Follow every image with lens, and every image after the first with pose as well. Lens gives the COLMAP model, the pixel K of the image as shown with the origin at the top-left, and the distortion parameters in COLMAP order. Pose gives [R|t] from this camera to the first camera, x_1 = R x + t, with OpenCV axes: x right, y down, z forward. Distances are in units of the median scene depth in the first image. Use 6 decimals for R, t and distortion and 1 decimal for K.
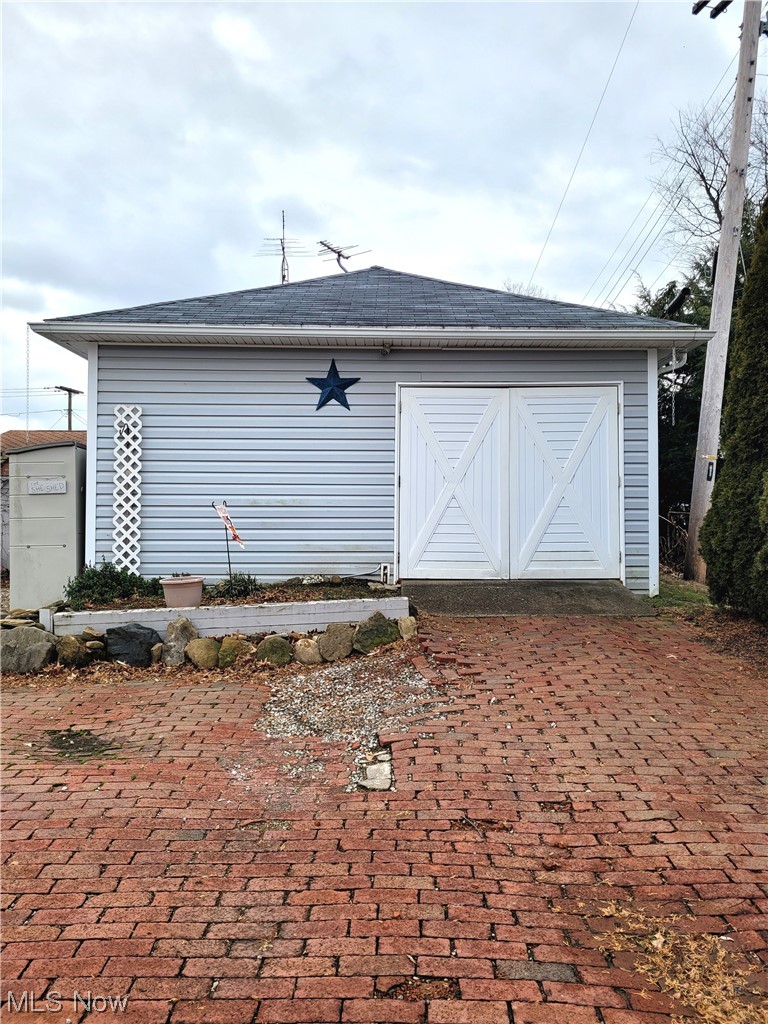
lens RADIAL K [[769.1, 0, 383.2], [0, 769.1, 514.5], [0, 0, 1]] dist [0.011133, 0.001491]
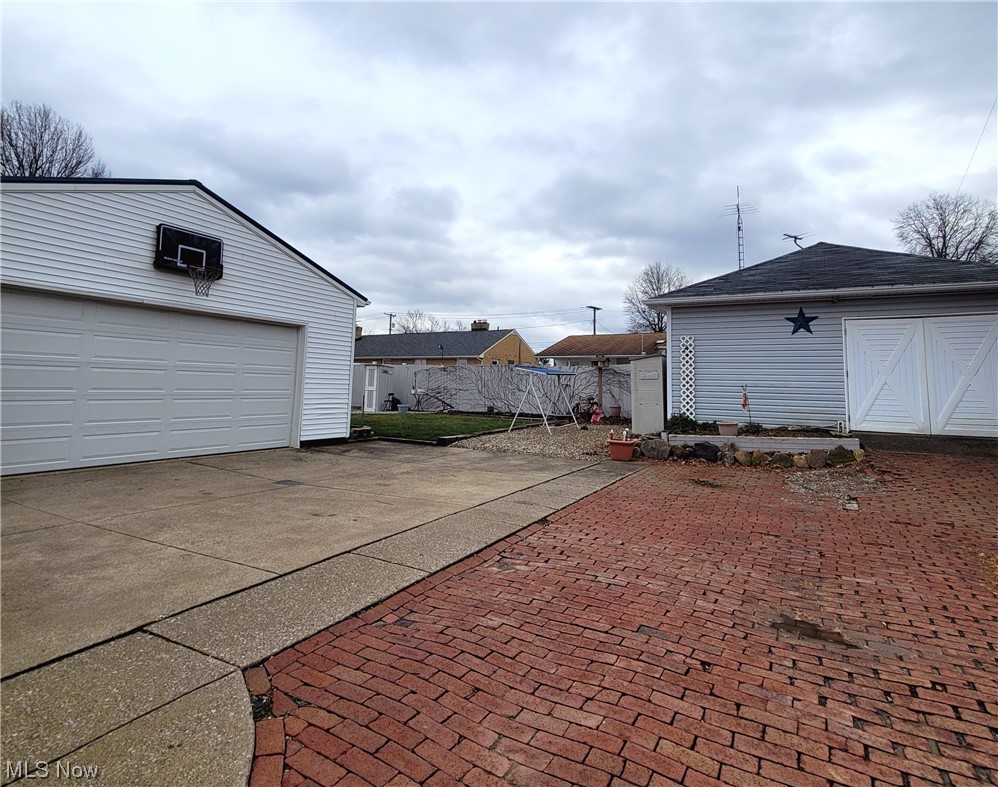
lens RADIAL K [[526.2, 0, 508.4], [0, 526.2, 324.8], [0, 0, 1]] dist [0.002675, -0.000163]
pose [[0.861712, -0.041116, -0.505729, -0.033077], [-0.016923, 0.993828, -0.109635, -0.009758], [0.507115, 0.103032, 0.855698, -0.436600]]
